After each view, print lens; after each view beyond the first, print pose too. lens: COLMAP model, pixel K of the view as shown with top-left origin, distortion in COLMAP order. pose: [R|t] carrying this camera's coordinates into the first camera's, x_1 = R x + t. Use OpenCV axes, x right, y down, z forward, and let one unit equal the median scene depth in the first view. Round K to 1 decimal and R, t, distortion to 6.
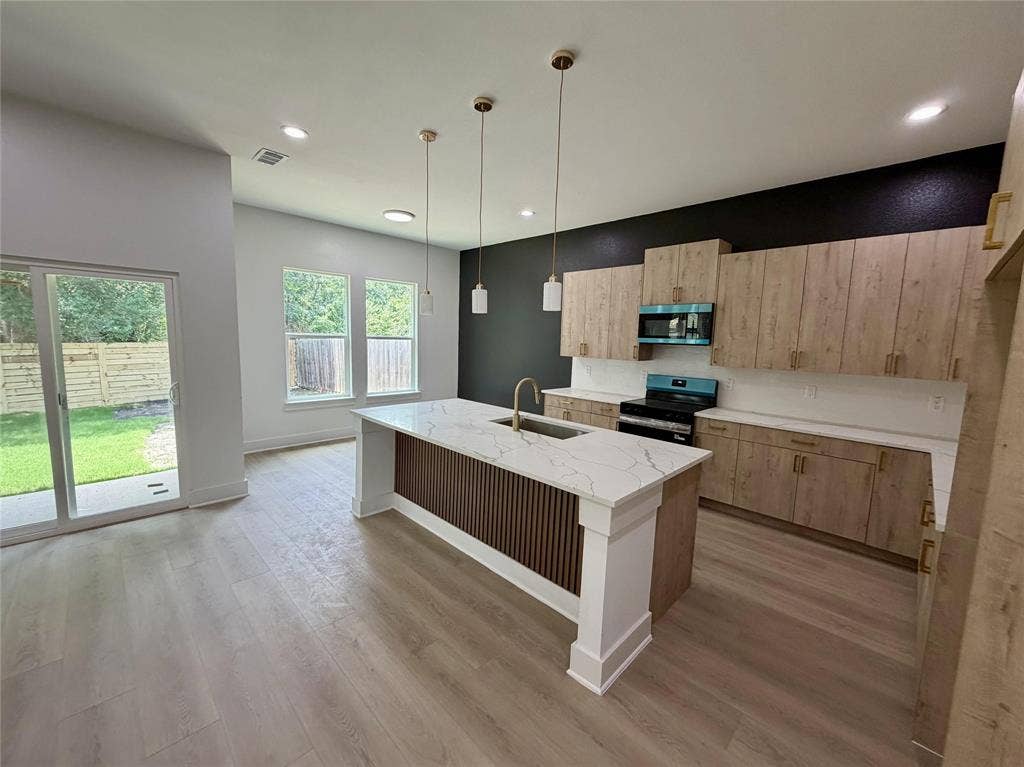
lens RADIAL K [[417.4, 0, 503.5], [0, 417.4, 382.3], [0, 0, 1]] dist [-0.002428, 0.002075]
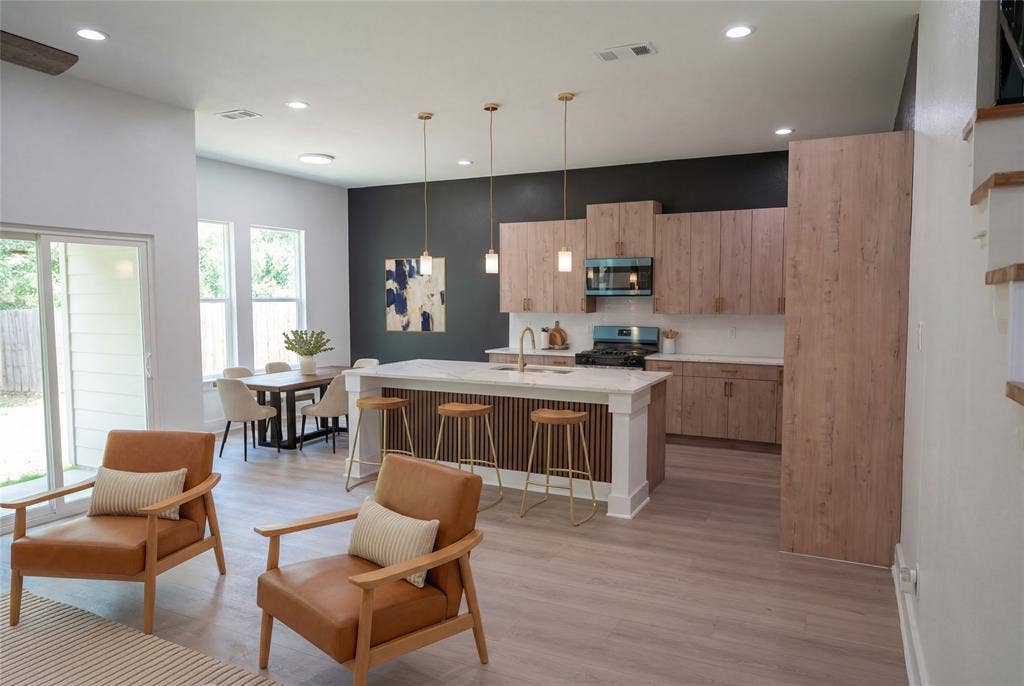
lens RADIAL K [[706.9, 0, 513.8], [0, 706.9, 342.5], [0, 0, 1]] dist [0.005246, 0.000576]
pose [[0.943078, -0.053216, 0.328285, -0.468182], [0.065514, 0.997499, -0.026507, 0.061188], [-0.326053, 0.046506, 0.944207, -0.639127]]
